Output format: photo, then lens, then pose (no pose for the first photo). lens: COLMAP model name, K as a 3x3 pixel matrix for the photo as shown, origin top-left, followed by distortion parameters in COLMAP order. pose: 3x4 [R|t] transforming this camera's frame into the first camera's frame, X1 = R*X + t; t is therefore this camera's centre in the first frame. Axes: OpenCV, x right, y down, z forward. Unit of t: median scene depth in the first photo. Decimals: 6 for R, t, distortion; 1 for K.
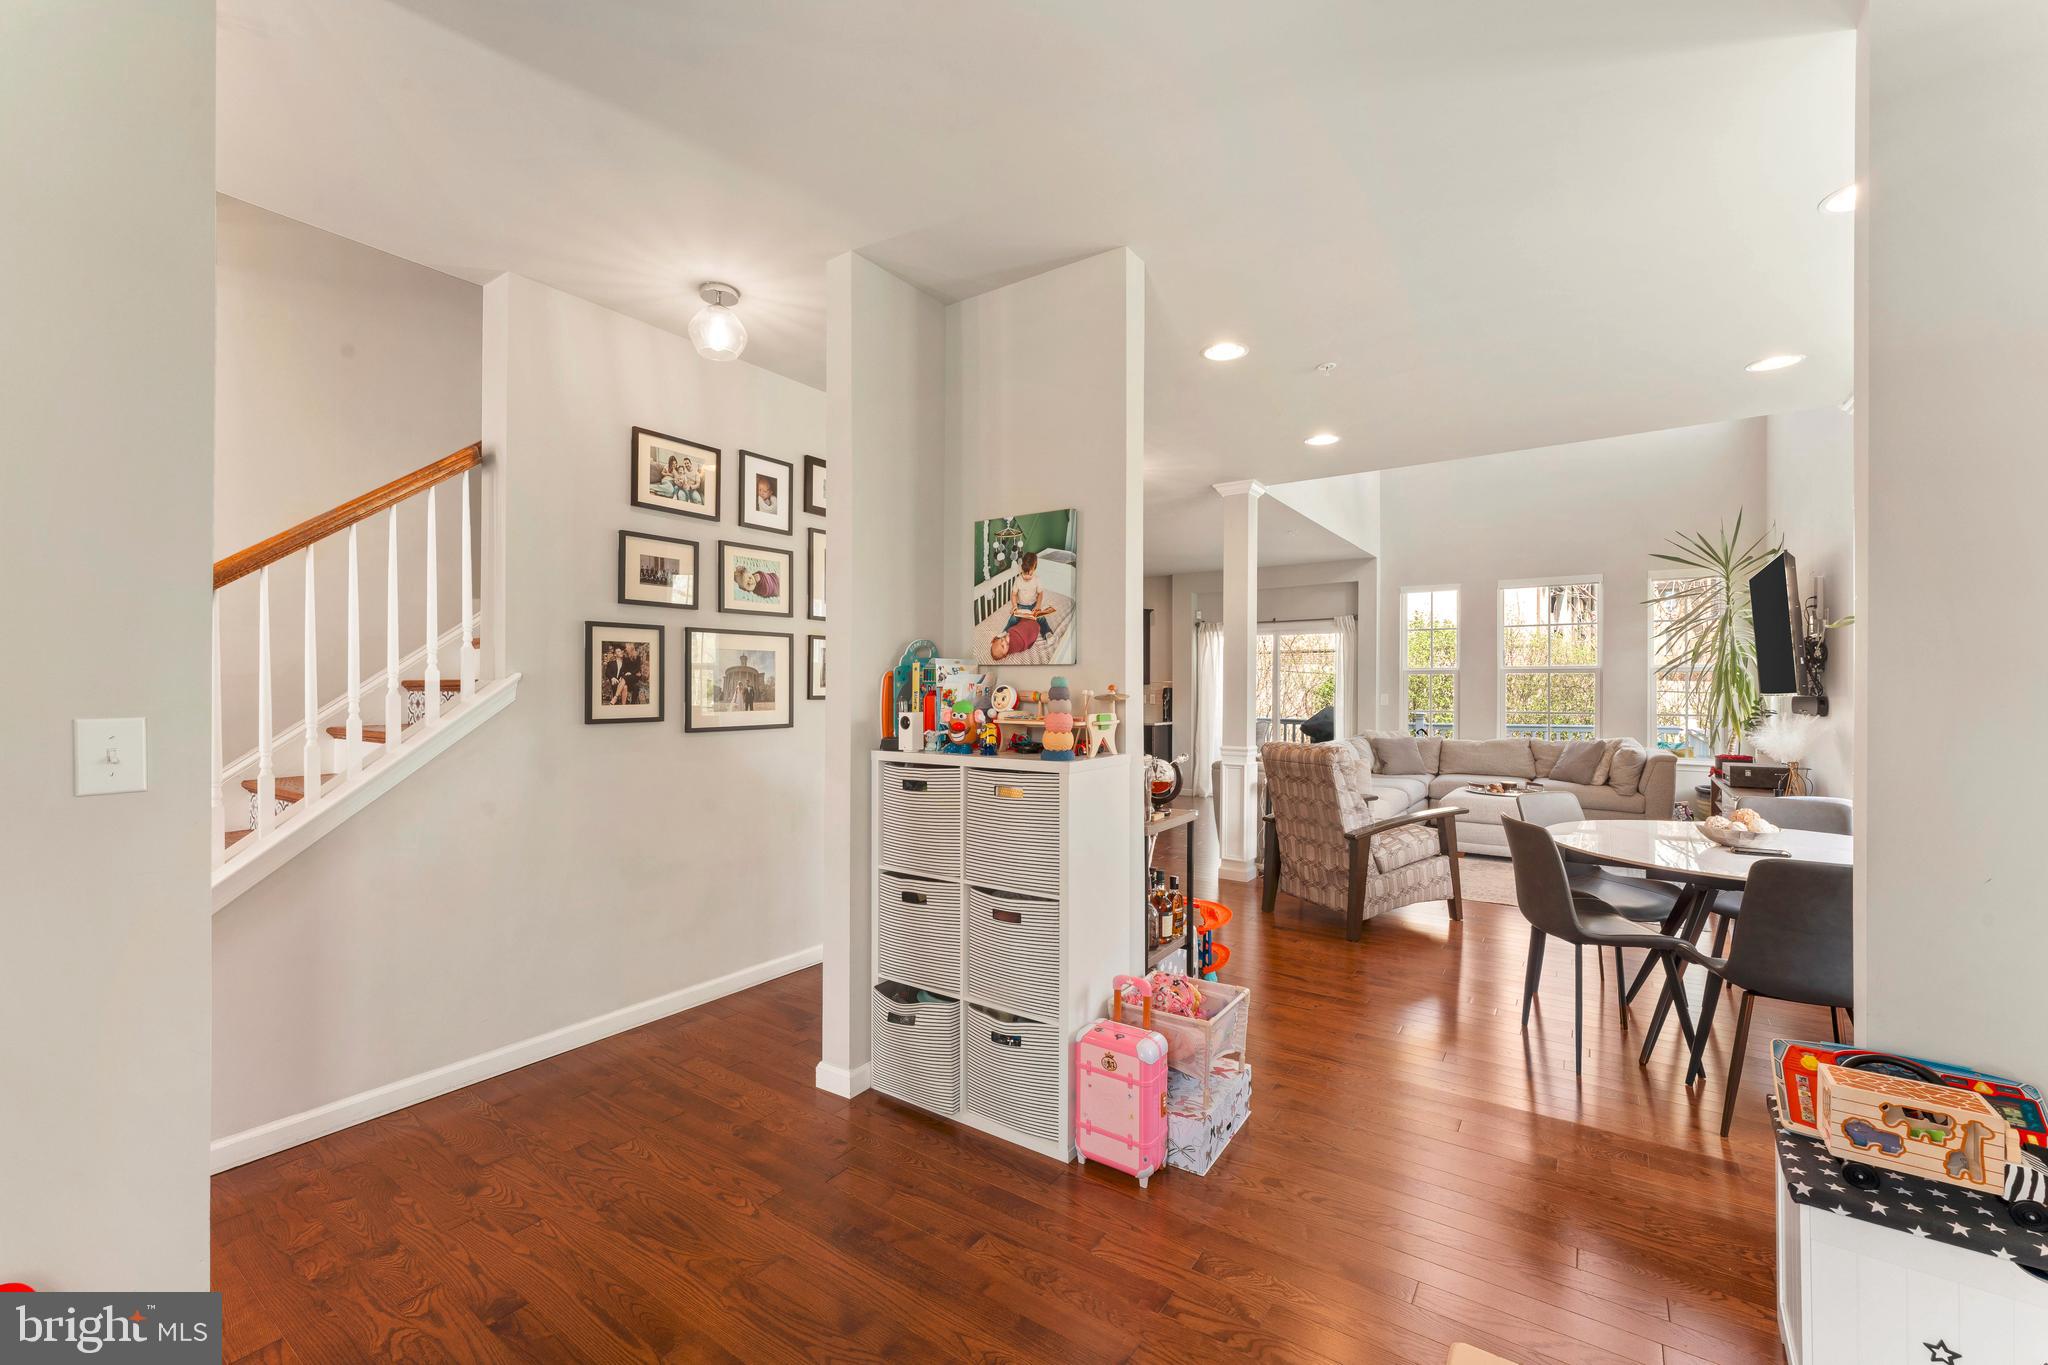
lens RADIAL K [[821.2, 0, 1022.0], [0, 821.2, 686.3], [0, 0, 1]] dist [-0.001540, -0.000225]
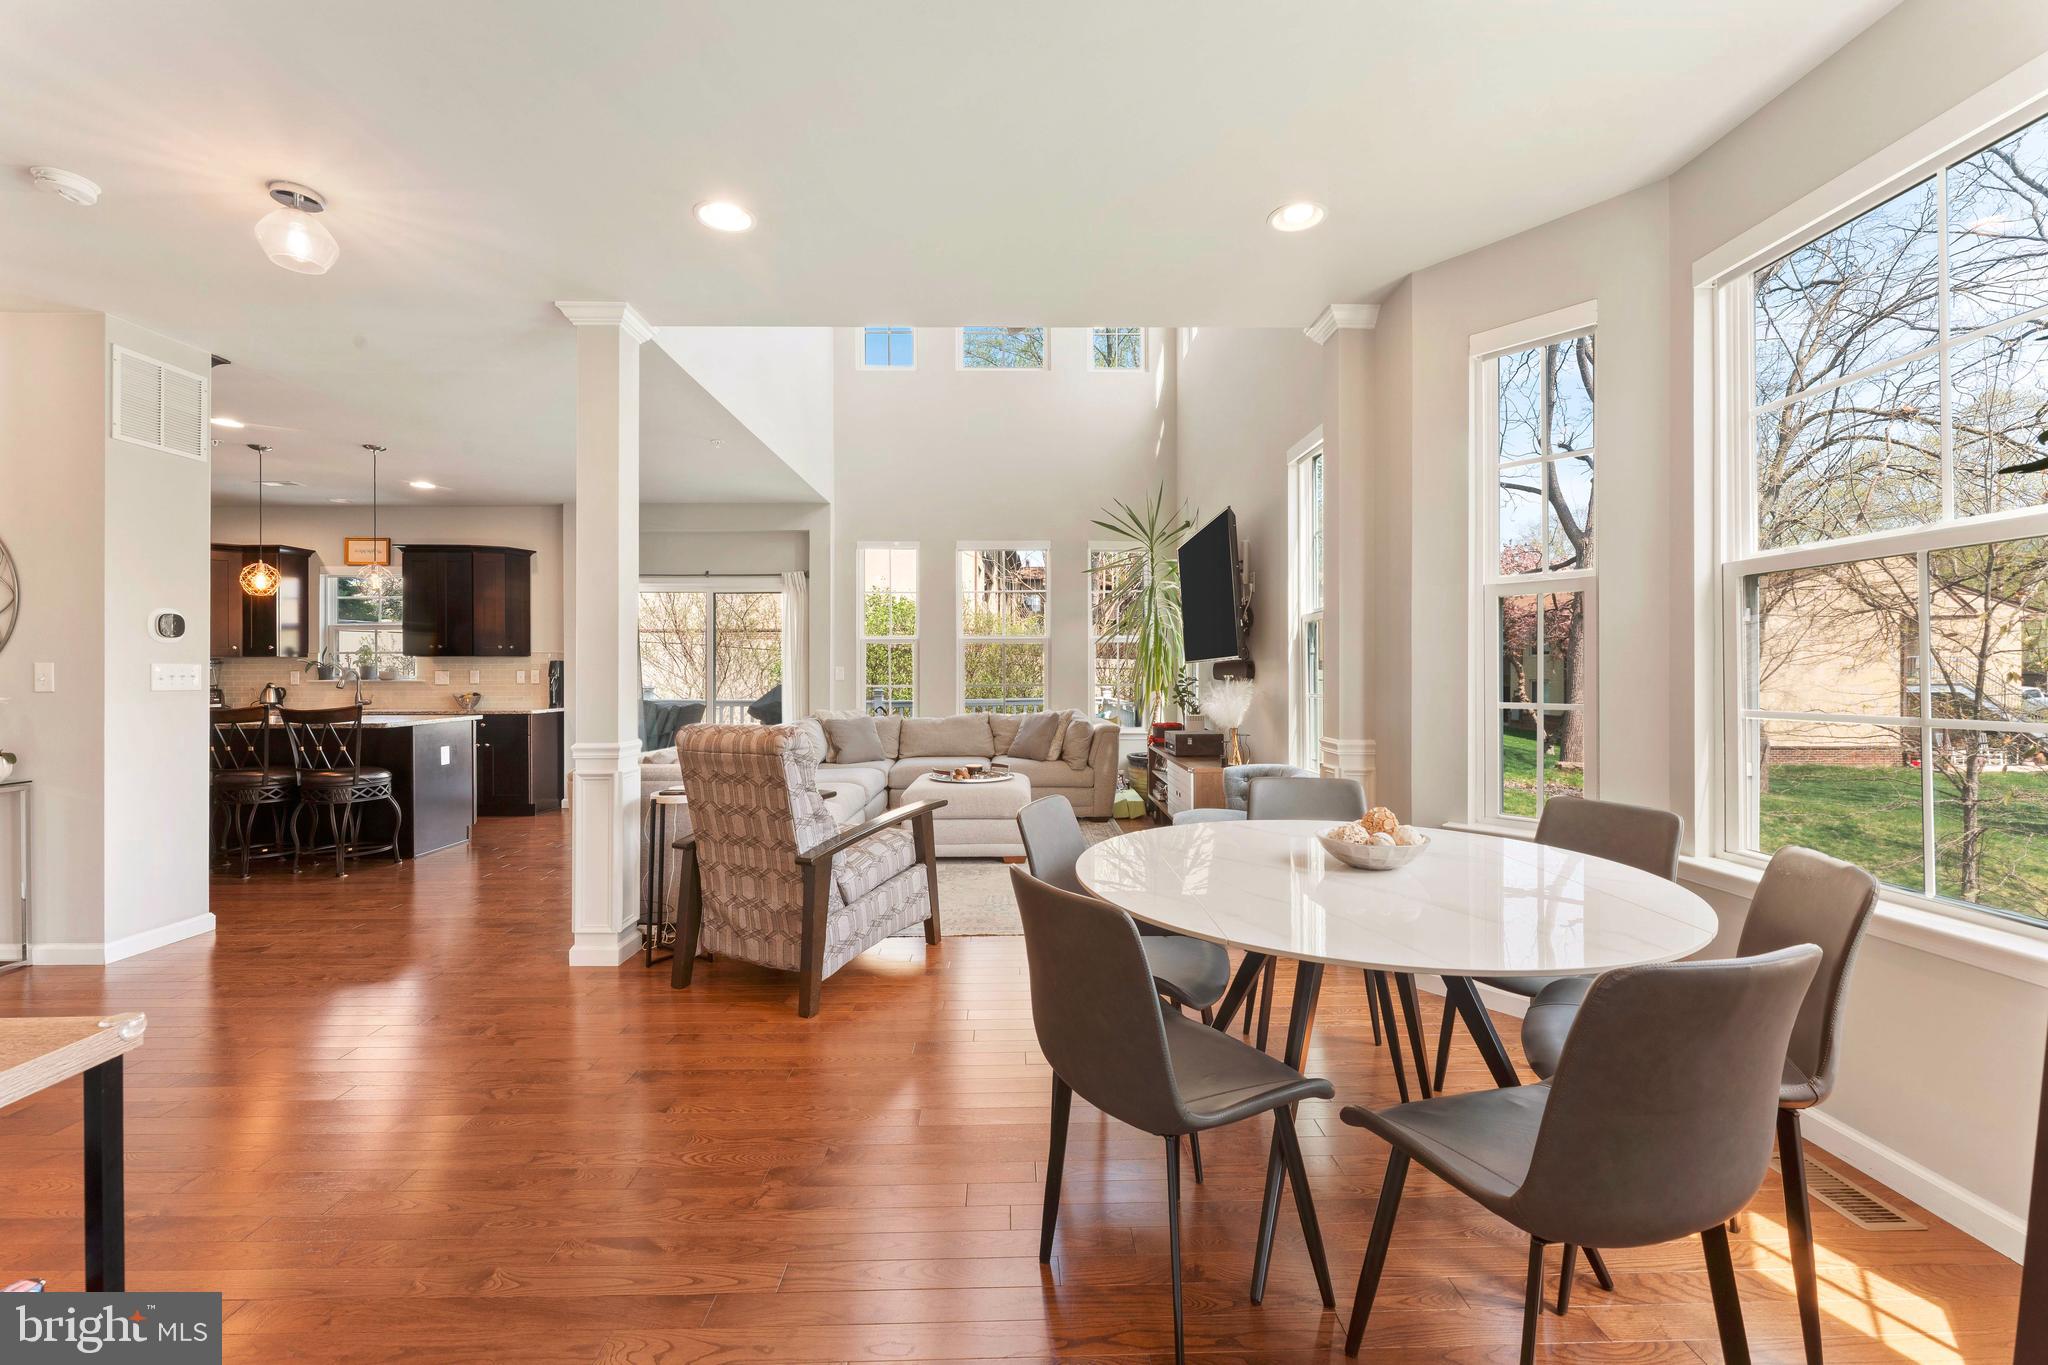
lens RADIAL K [[821.2, 0, 1027.9], [0, 821.2, 671.2], [0, 0, 1]] dist [-0.001540, -0.000225]
pose [[0.806741, -0.004502, 0.590888, 0.152067], [0.003720, 0.999990, 0.002541, 0.019300], [-0.590893, 0.000148, 0.806750, 0.316087]]
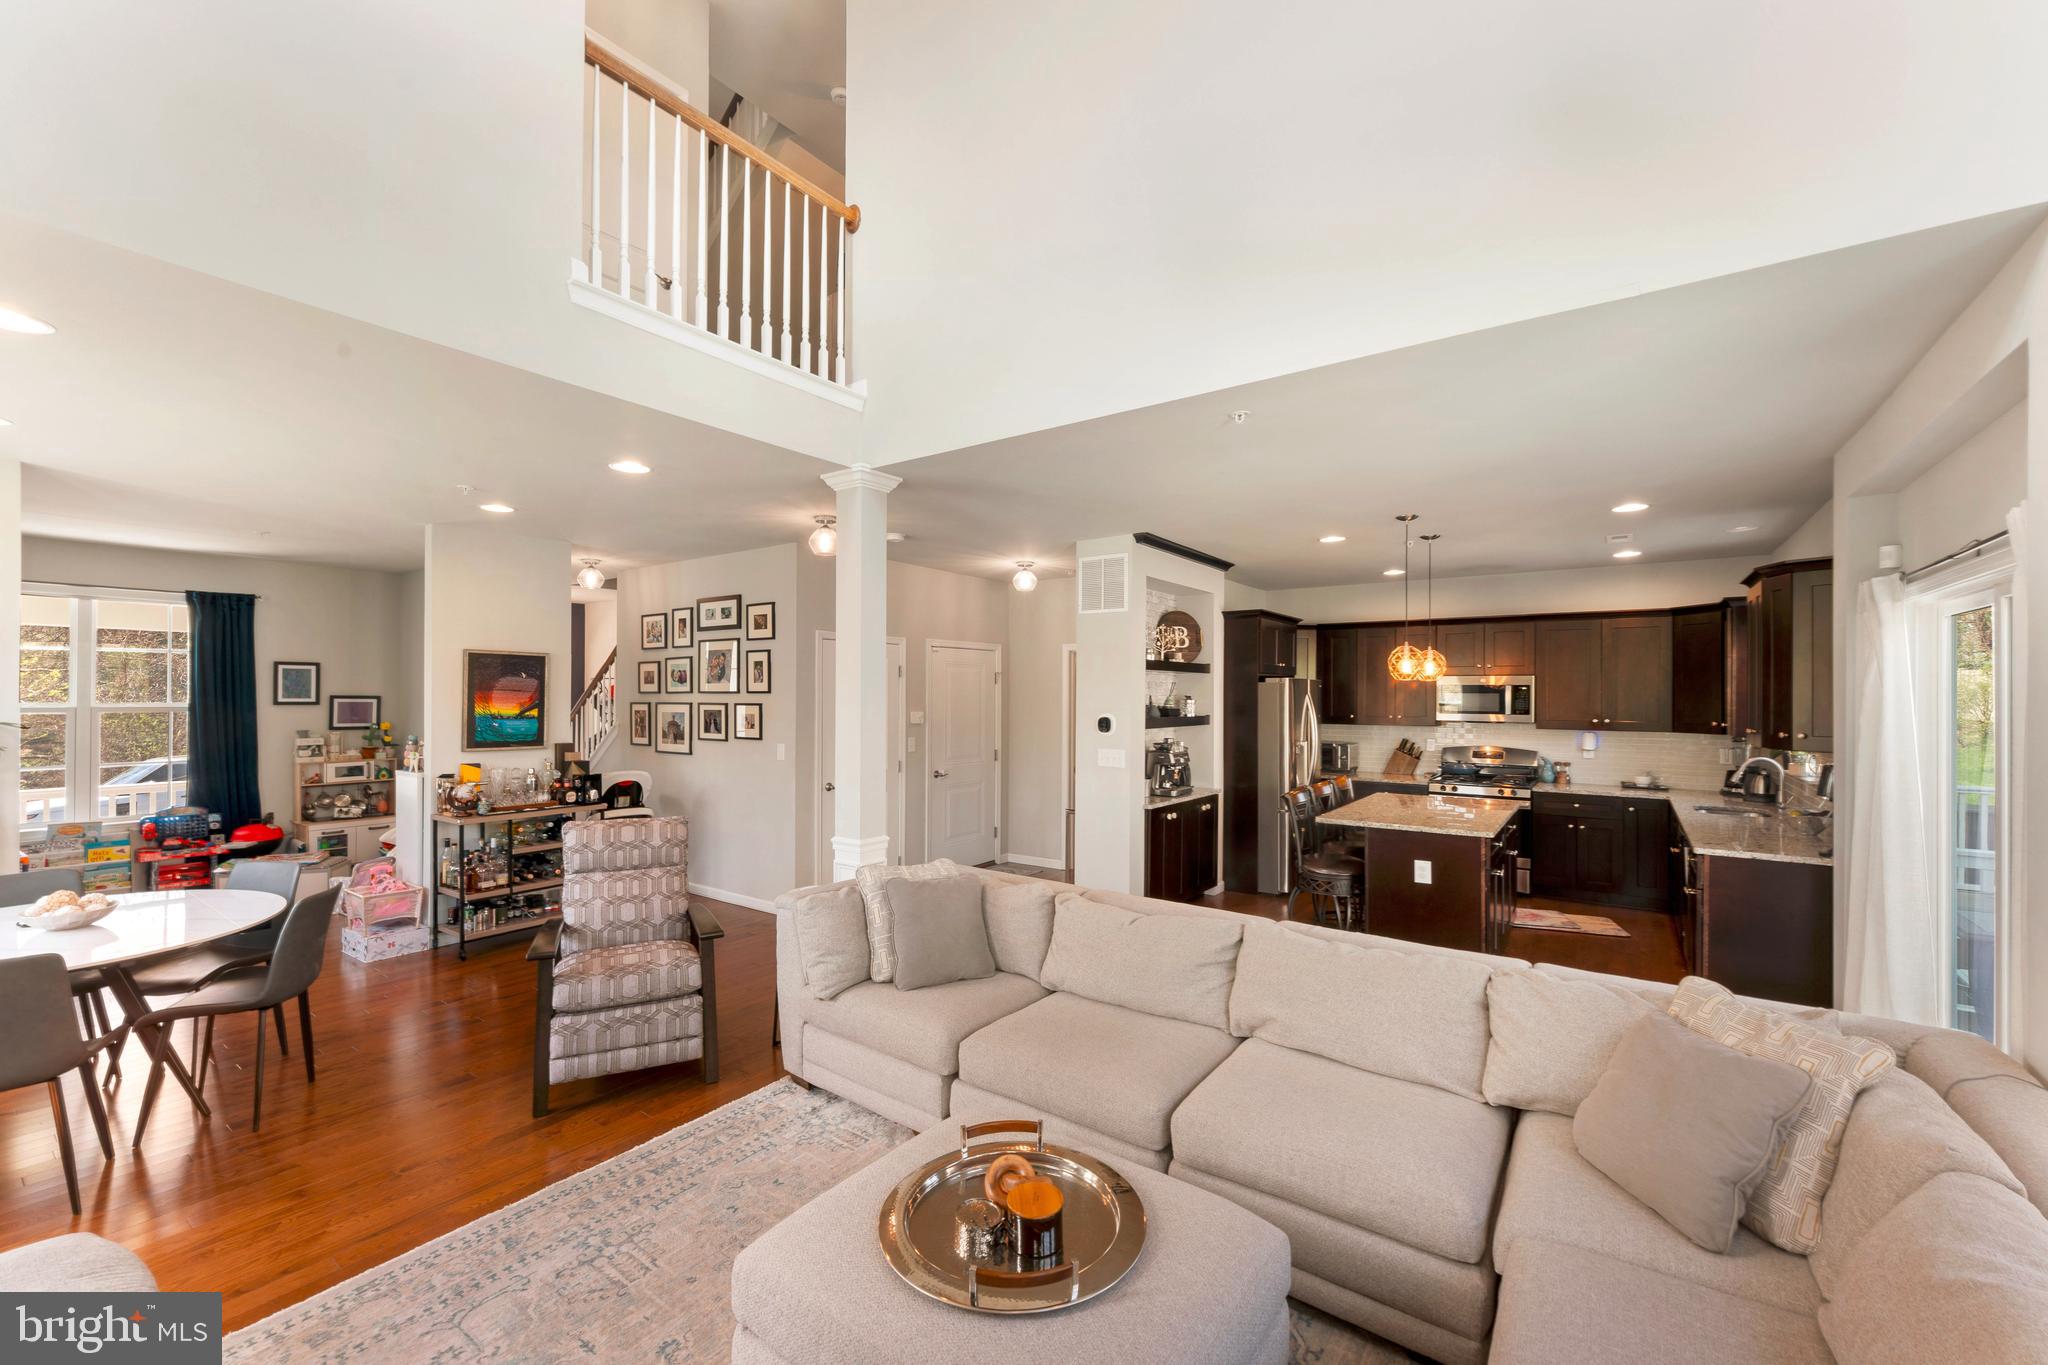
lens RADIAL K [[821.2, 0, 1023.7], [0, 821.2, 694.5], [0, 0, 1]] dist [-0.001540, -0.000225]
pose [[-0.011035, -0.004429, -0.999929, 0.973591], [-0.001574, 0.999989, -0.004412, -0.048823], [0.999938, 0.001525, -0.011042, 1.135963]]
